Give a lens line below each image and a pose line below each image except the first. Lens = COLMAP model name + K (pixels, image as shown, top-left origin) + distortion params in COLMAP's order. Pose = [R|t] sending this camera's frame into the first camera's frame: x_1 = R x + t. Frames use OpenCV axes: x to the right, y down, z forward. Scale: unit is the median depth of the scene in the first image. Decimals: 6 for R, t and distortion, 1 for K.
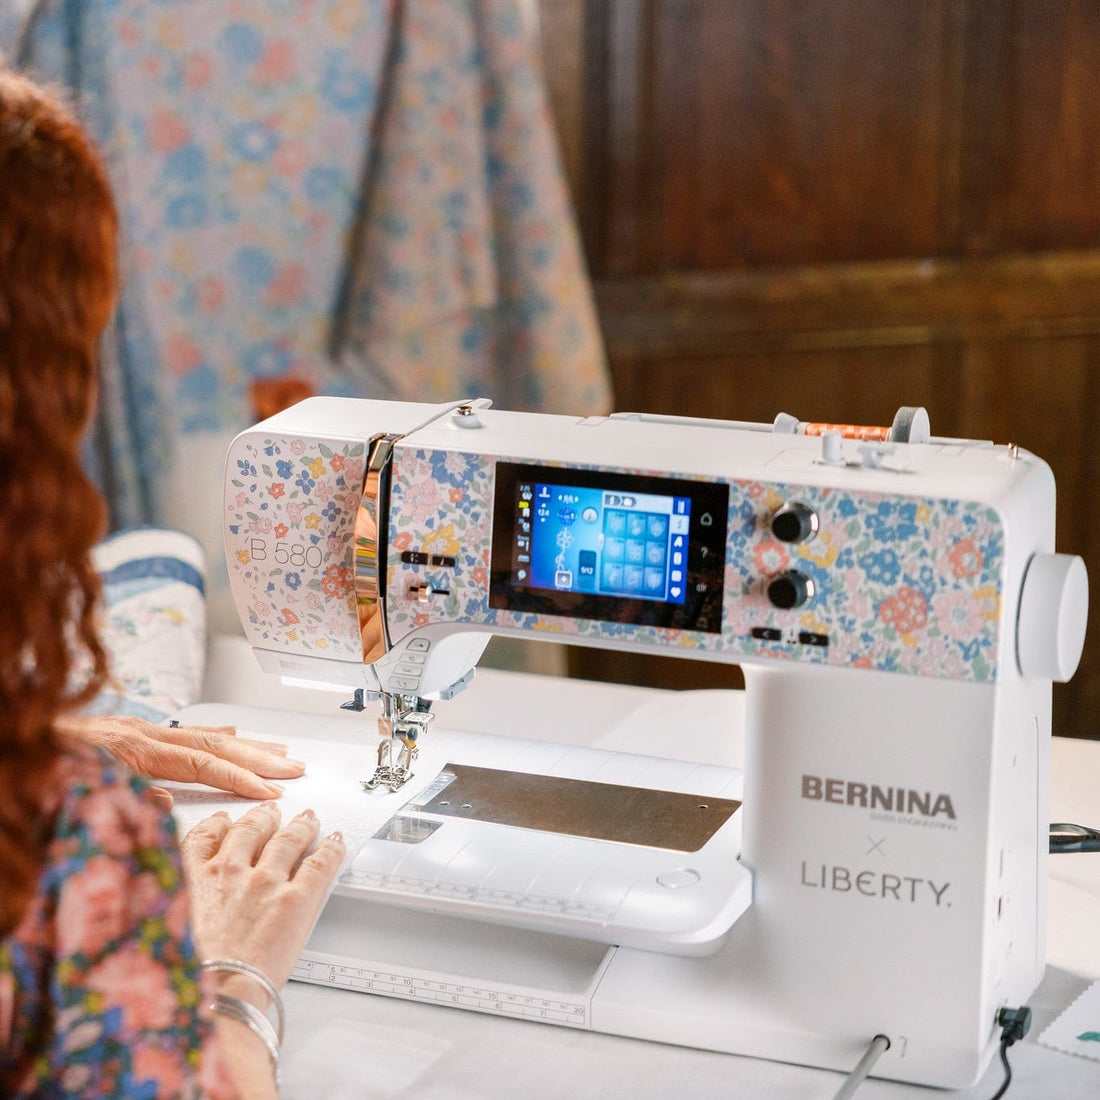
lens RADIAL K [[3226.5, 0, 340.3], [0, 3226.5, 553.0], [0, 0, 1]] dist [0.017178, -0.625311]
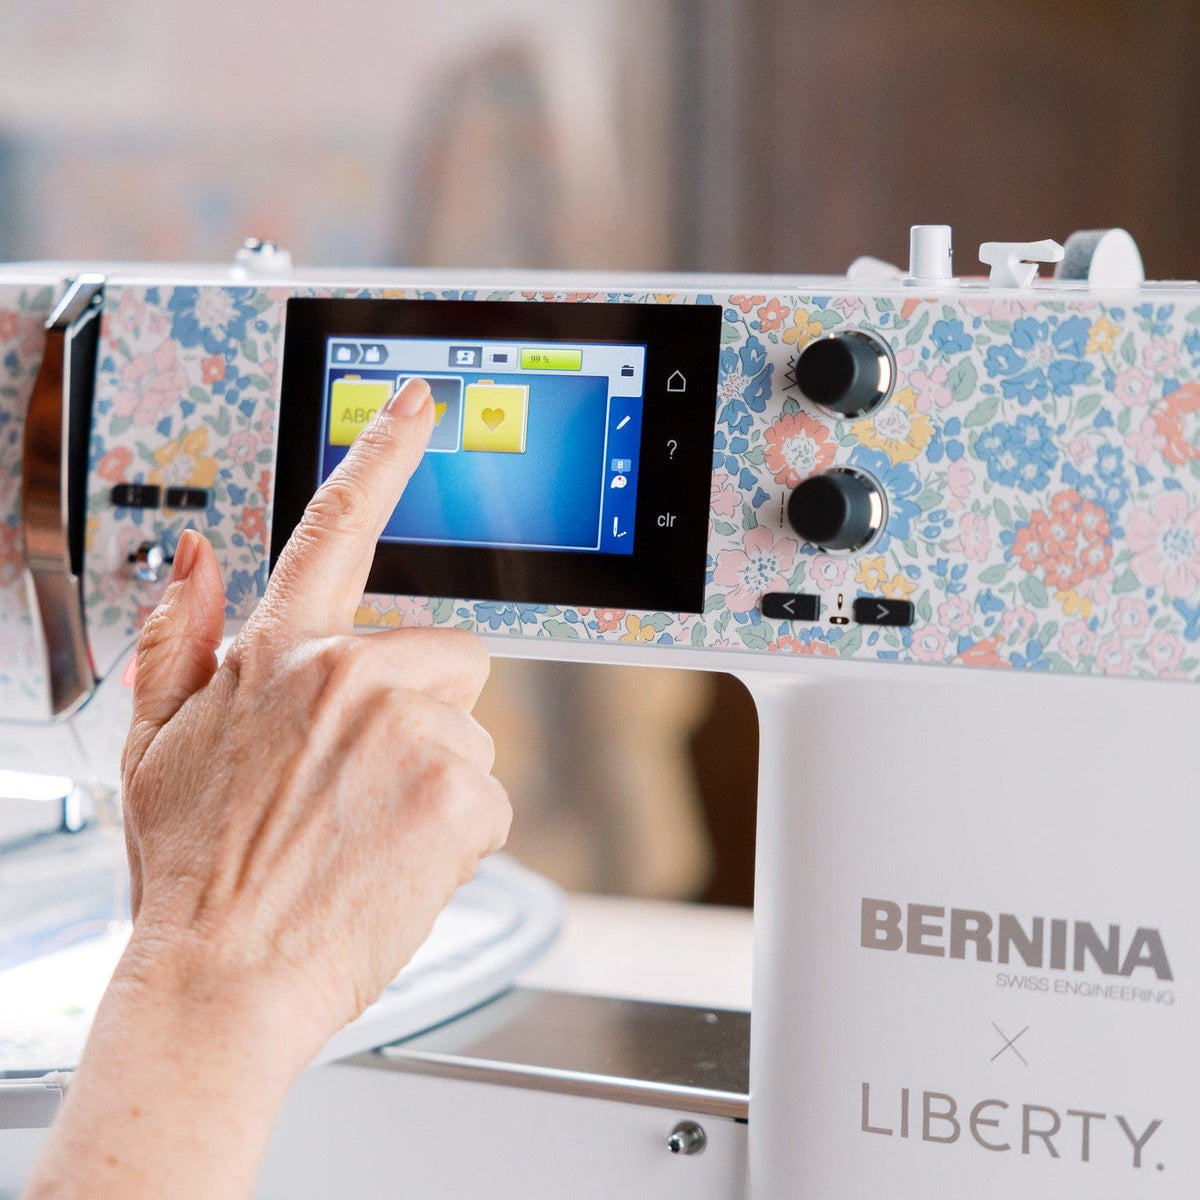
lens RADIAL K [[3499.5, 0, 600.5], [0, 3499.5, 618.4], [0, 0, 1]] dist [0.059411, -1.262469]
pose [[0.999588, 0.021964, -0.018481, 0.112637], [-0.024434, 0.988944, -0.146263, 0.105189], [0.015064, 0.146654, 0.989073, 0.470835]]
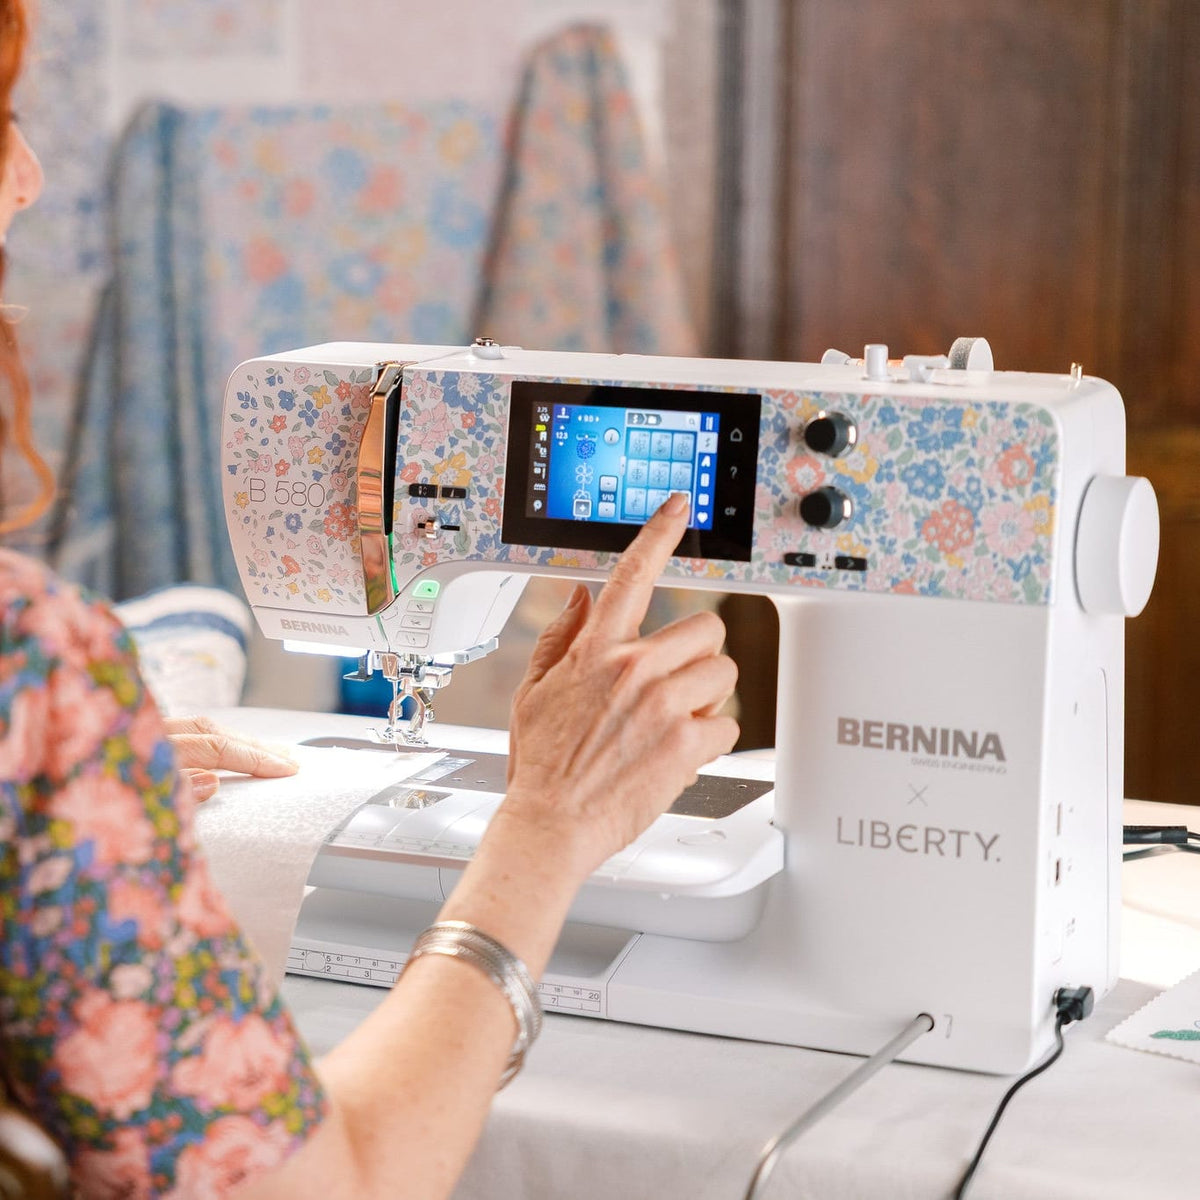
lens RADIAL K [[3519.8, 0, 371.2], [0, 3519.8, 603.2], [0, 0, 1]] dist [0.017178, -0.625311]
pose [[0.998582, 0.022294, -0.048333, 0.059739], [-0.026912, 0.994911, -0.097093, 0.135967], [0.045922, 0.098256, 0.994101, 0.013305]]
